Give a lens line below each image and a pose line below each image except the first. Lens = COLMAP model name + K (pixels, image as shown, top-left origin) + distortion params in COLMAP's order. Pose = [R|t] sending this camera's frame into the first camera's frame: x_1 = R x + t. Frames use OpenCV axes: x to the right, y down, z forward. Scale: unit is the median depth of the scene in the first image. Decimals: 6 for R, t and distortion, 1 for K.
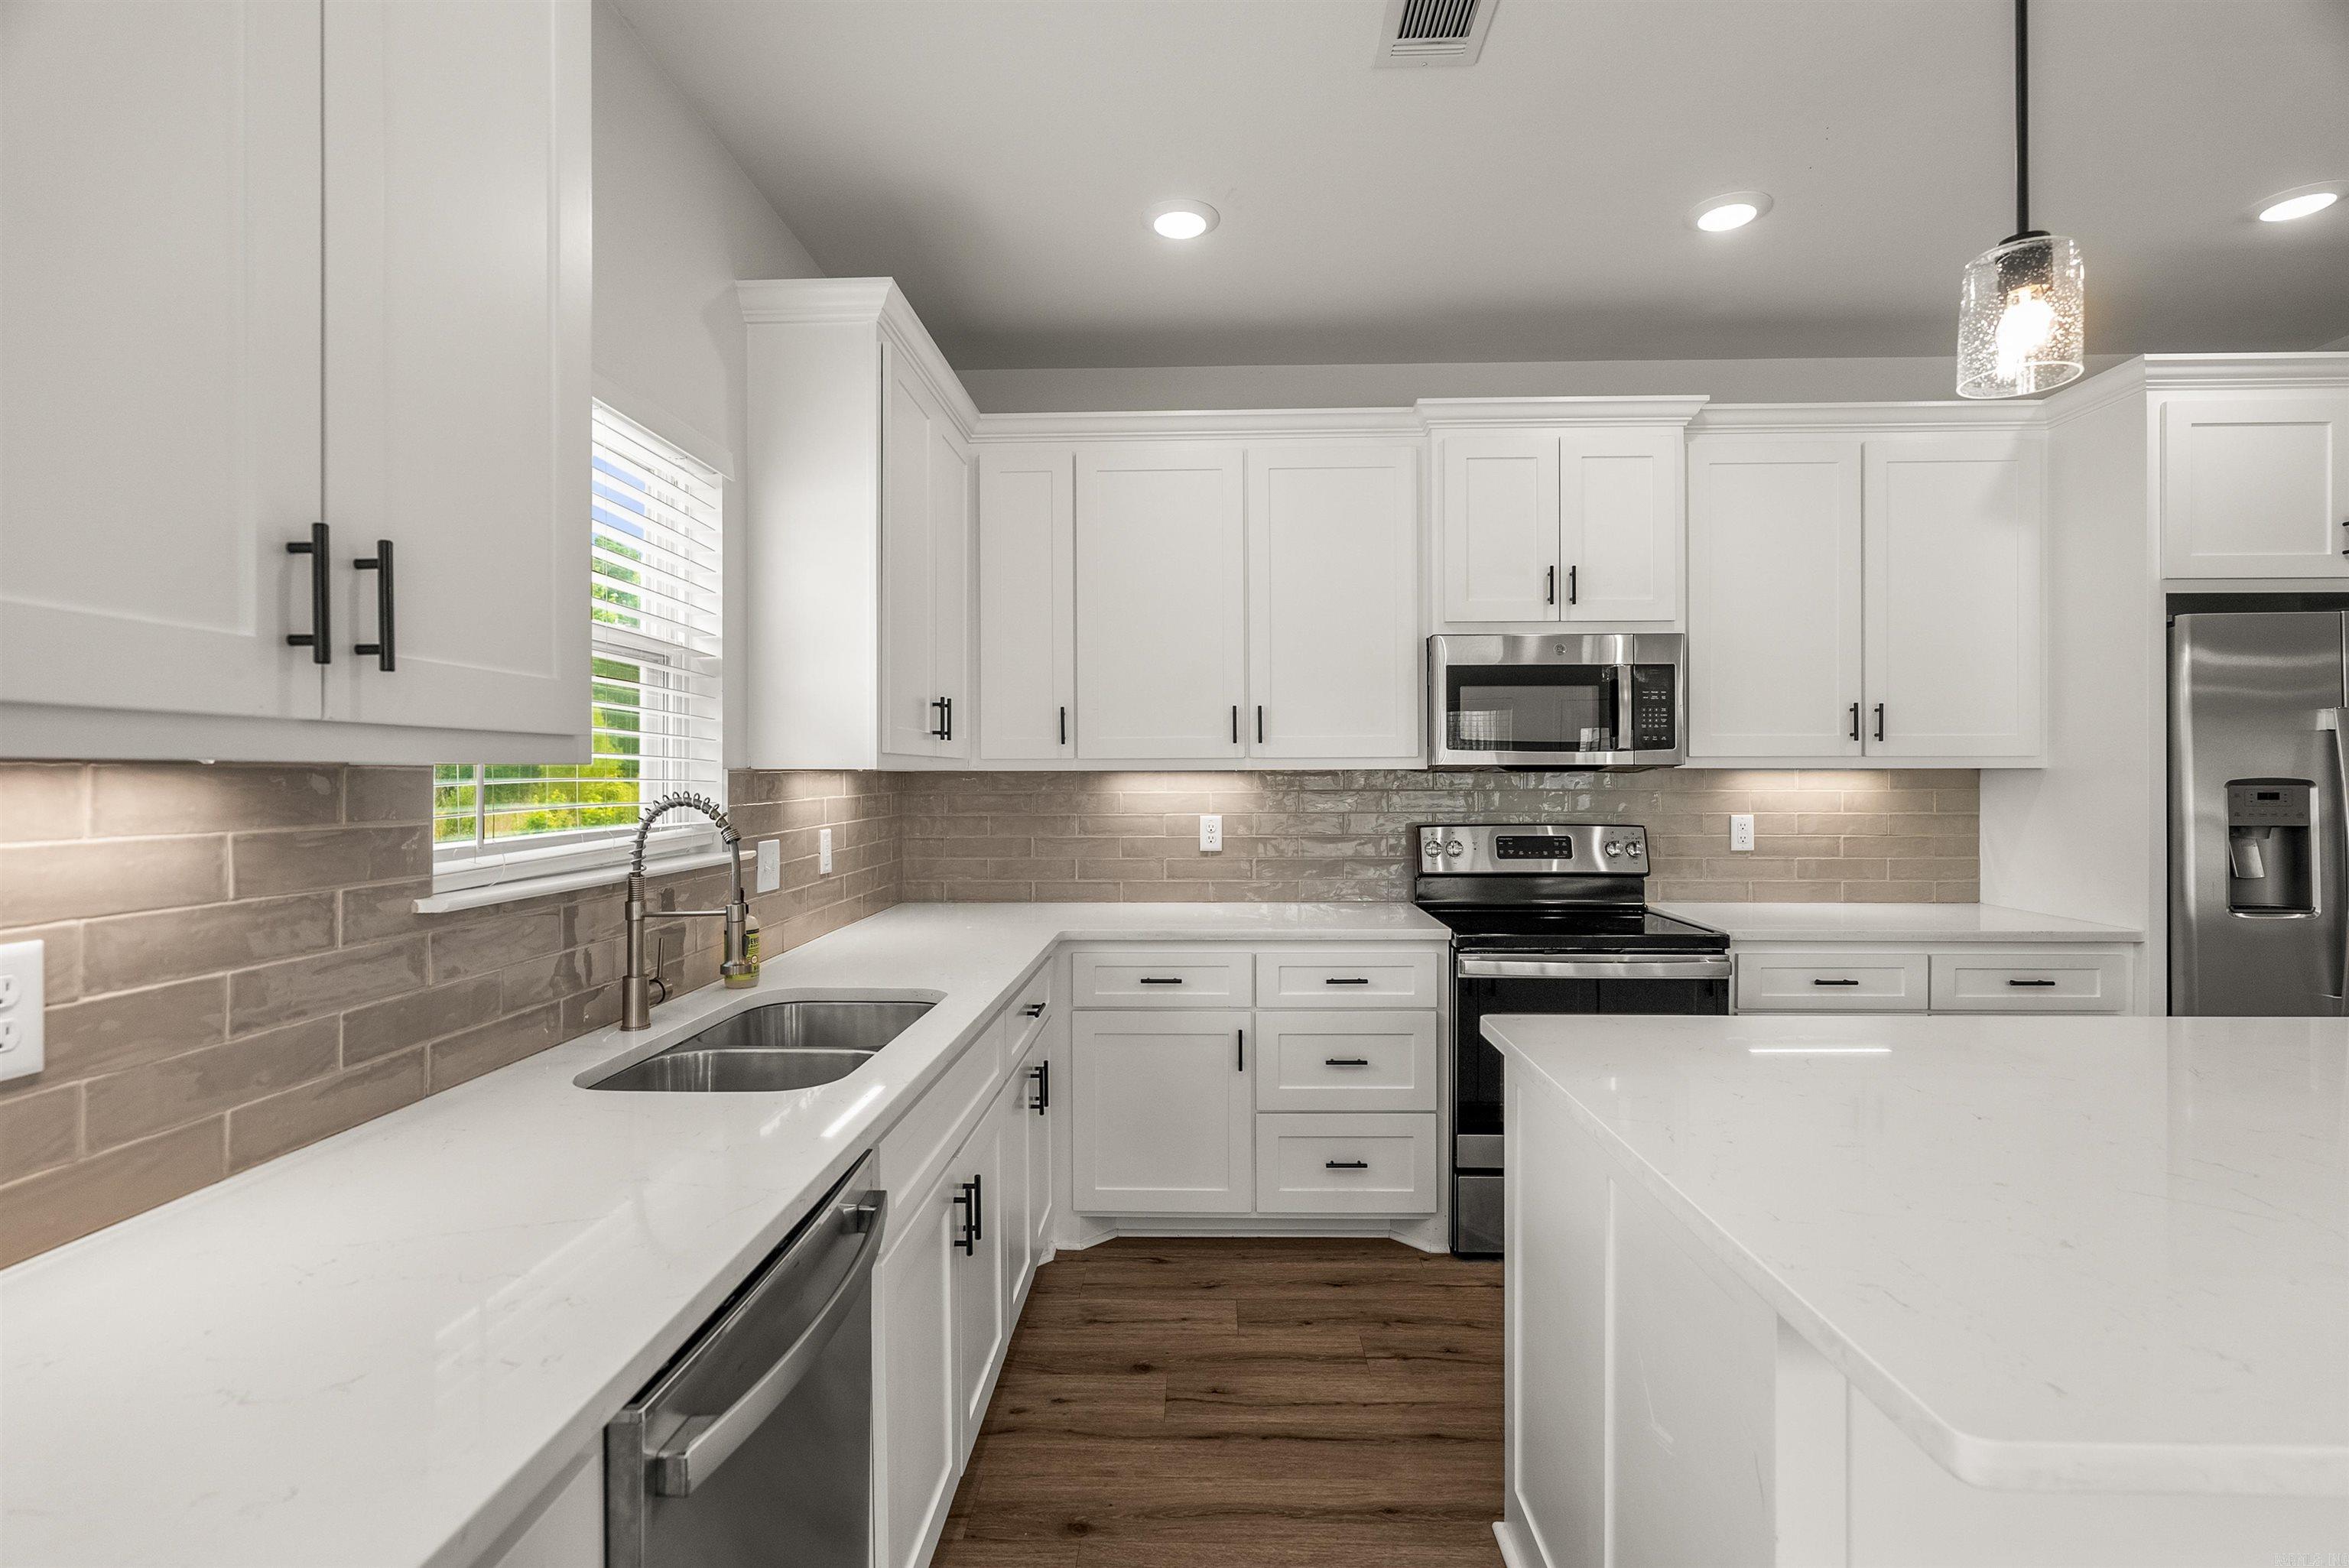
lens RADIAL K [[1078.6, 0, 1176.9], [0, 1078.6, 776.1], [0, 0, 1]] dist [-0.002384, 0.000527]
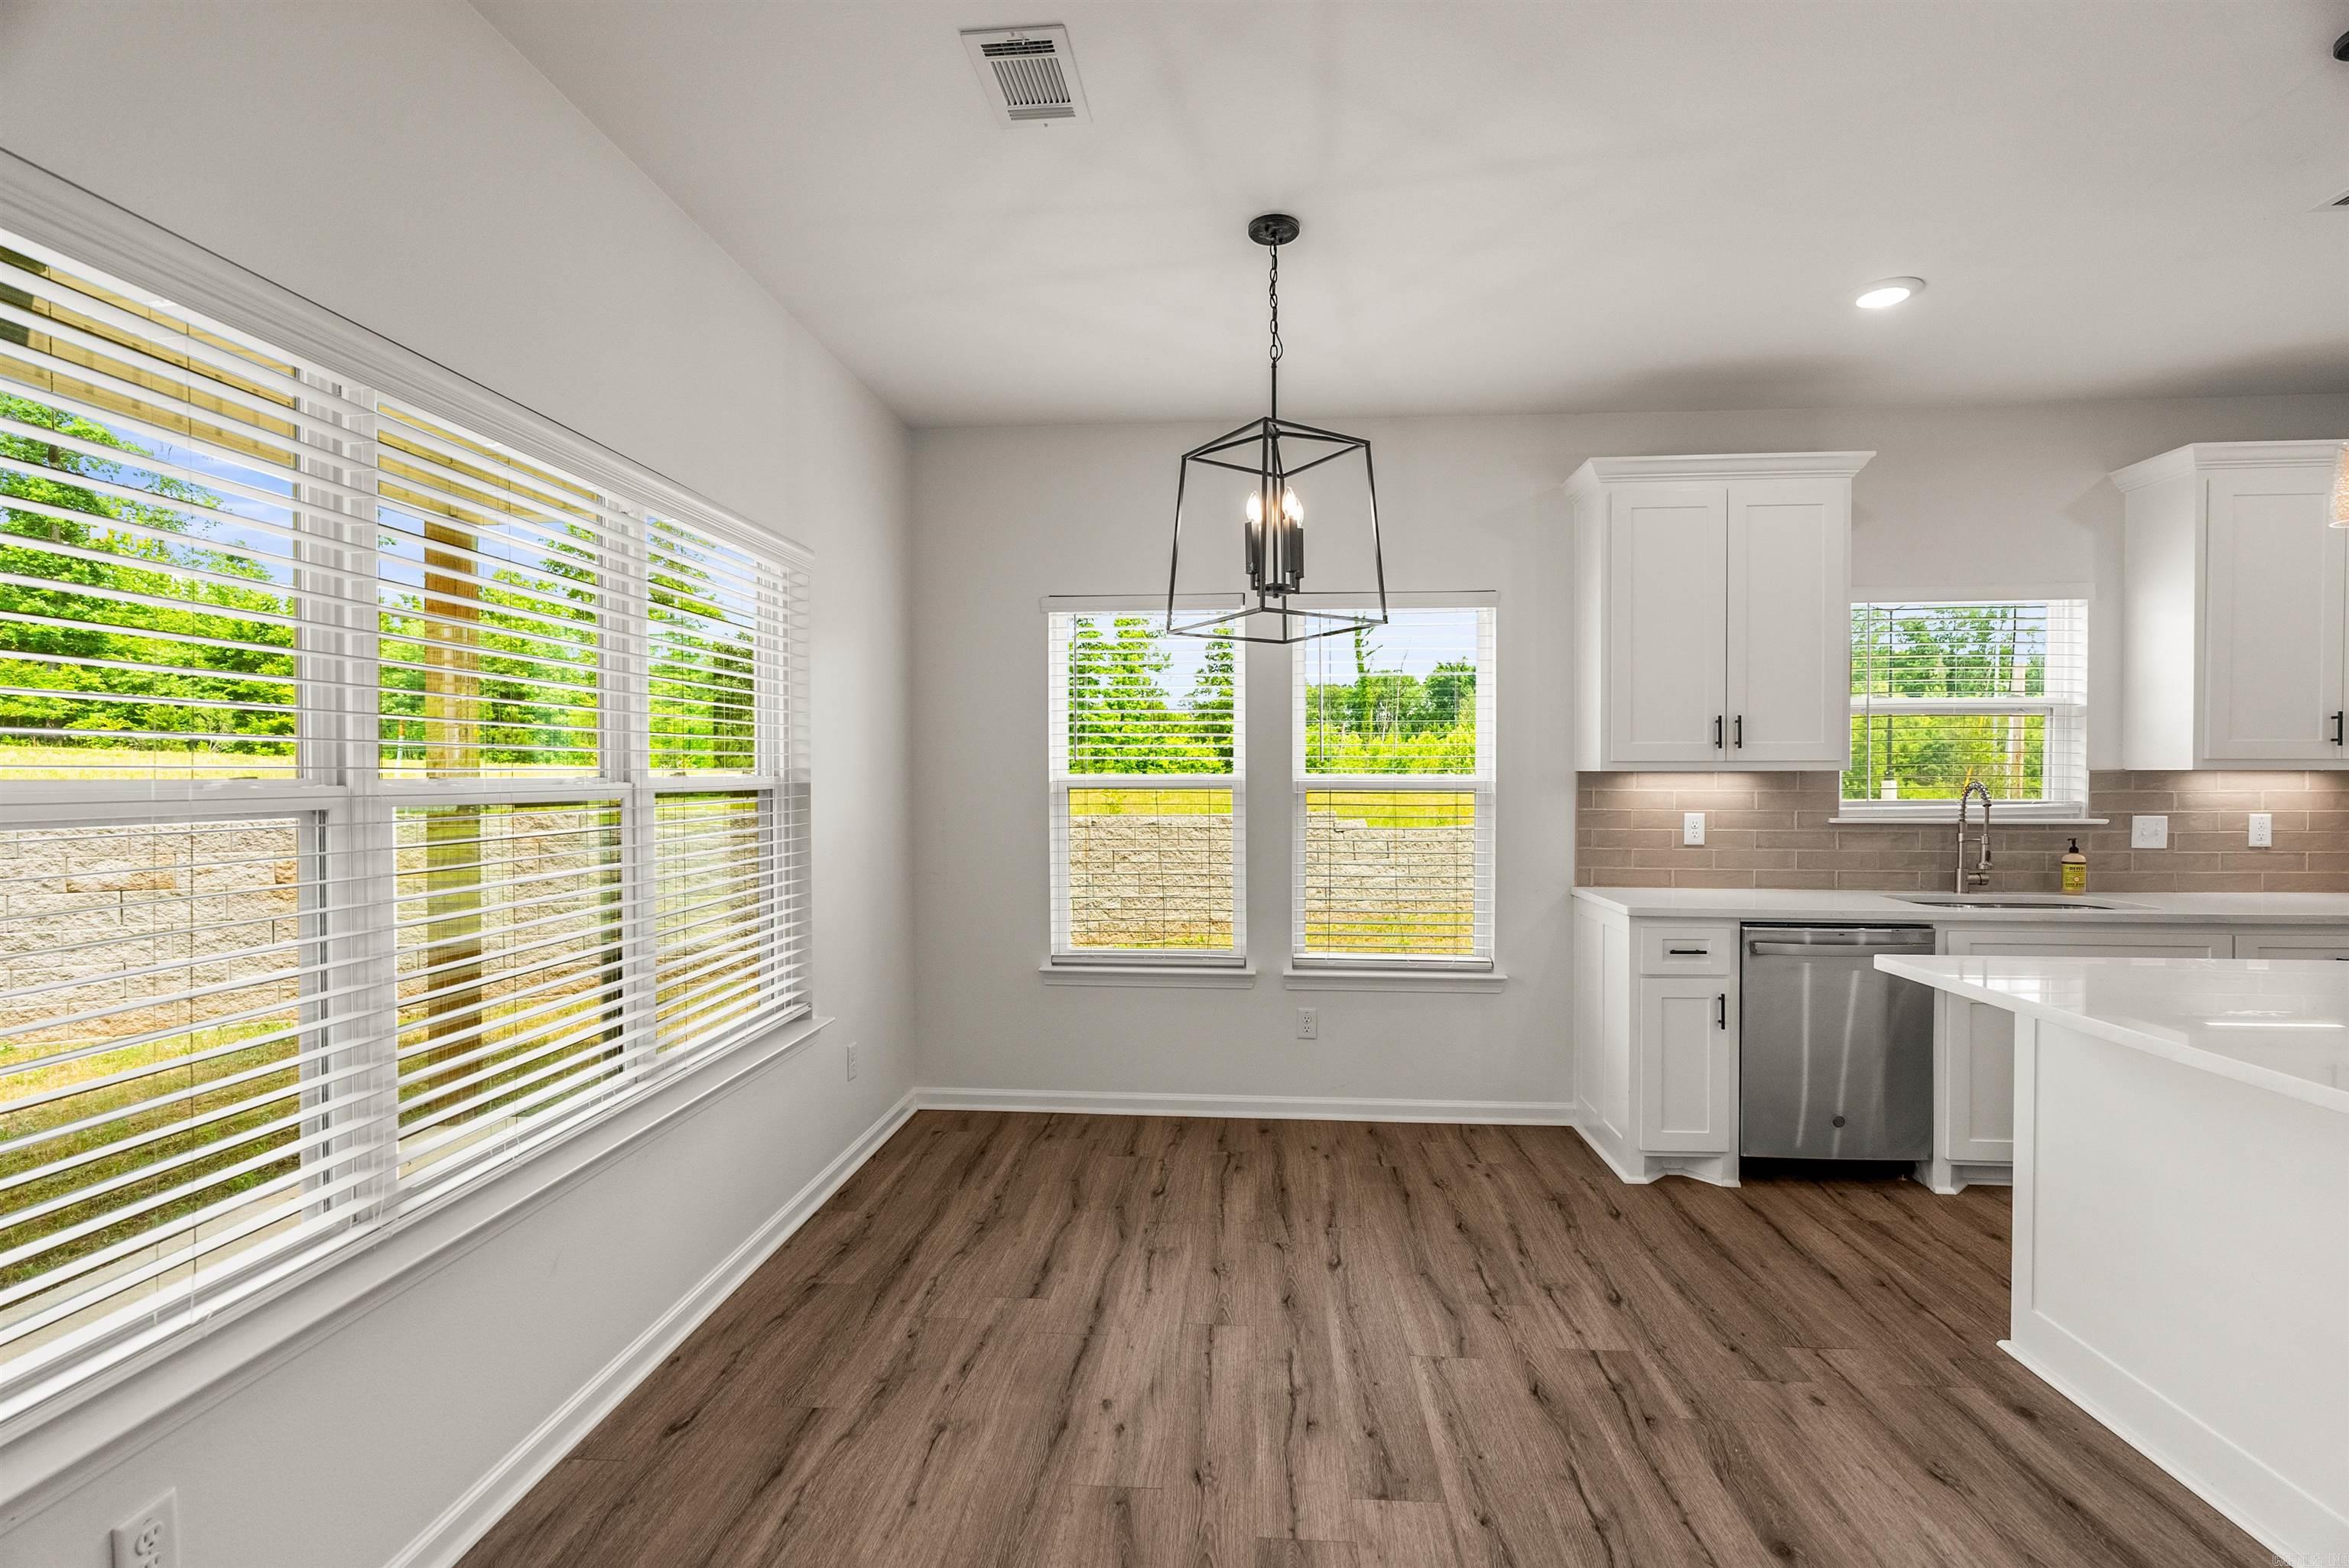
lens RADIAL K [[1069.9, 0, 1174.9], [0, 1069.9, 788.6], [0, 0, 1]] dist [-0.003061, -0.000046]
pose [[-0.043633, 0.015626, -0.998925, 0.968583], [-0.000067, 0.999878, 0.015644, -0.002998], [0.999048, 0.000750, -0.043627, -0.266068]]
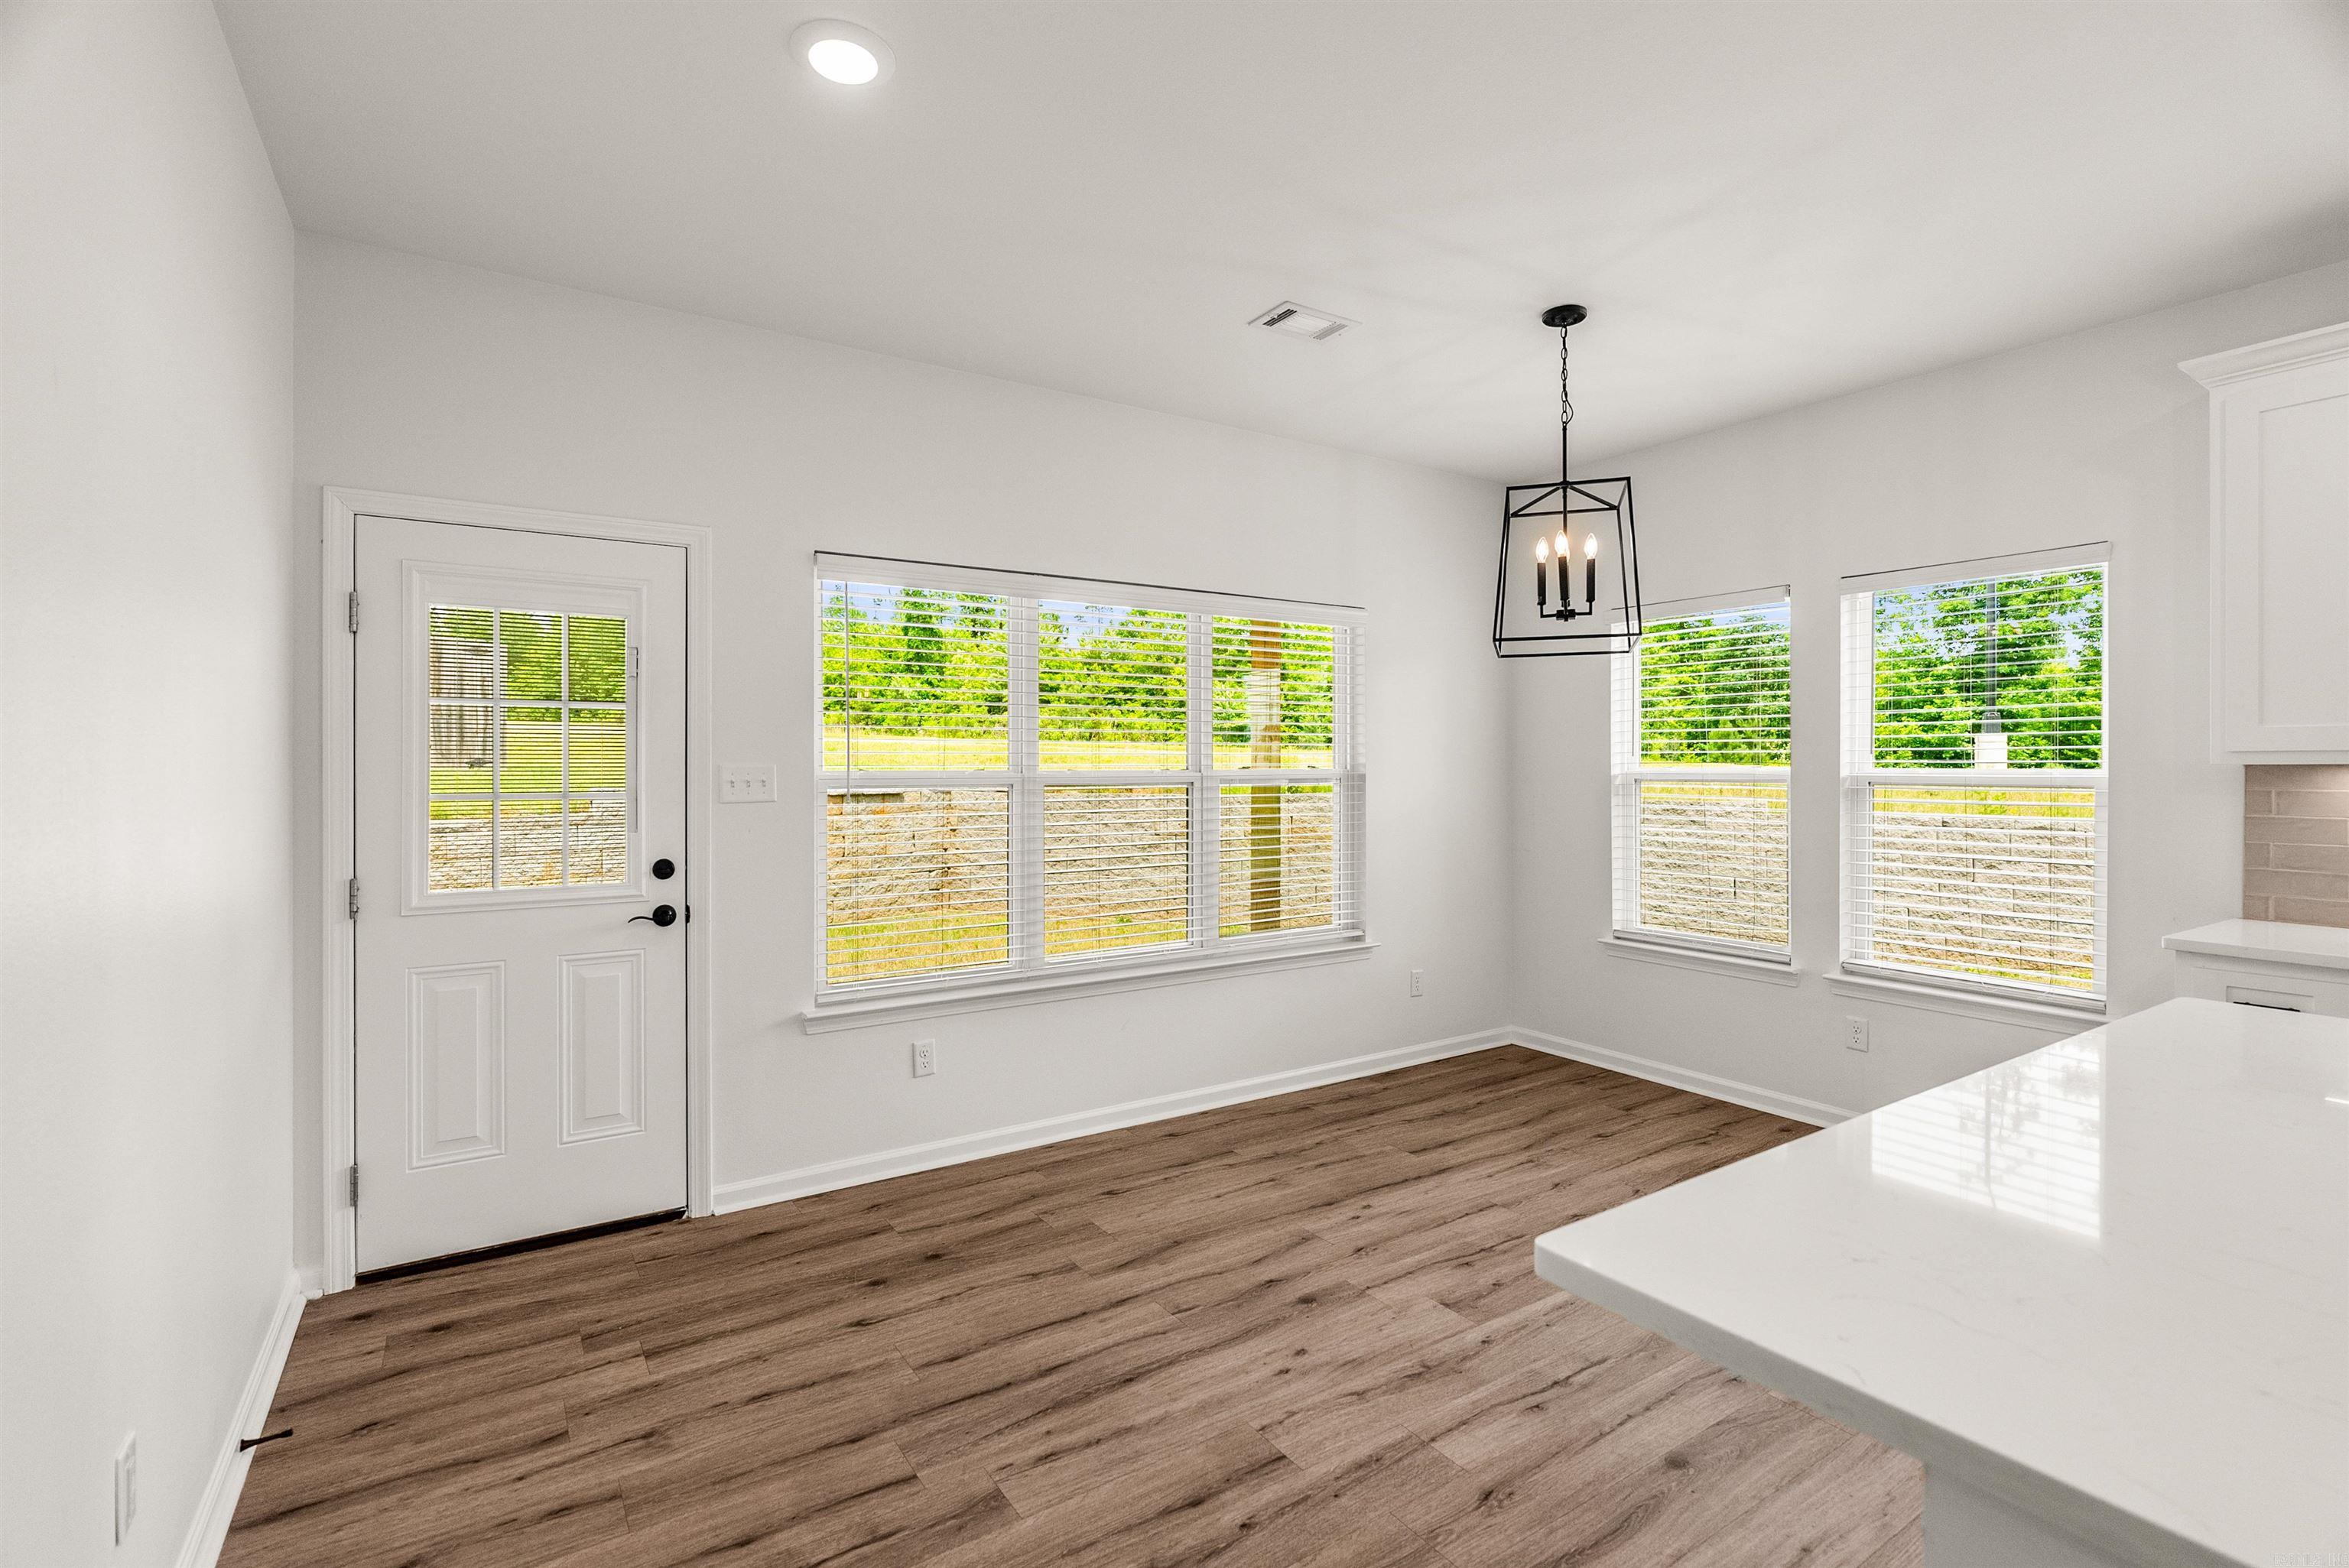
lens RADIAL K [[1068.8, 0, 1178.7], [0, 1068.8, 769.2], [0, 0, 1]] dist [-0.002918, 0.000432]
pose [[-0.818382, 0.002079, -0.574671, 0.998580], [0.001363, 0.999998, 0.001678, -0.001818], [0.574673, 0.000590, -0.818383, 0.388613]]
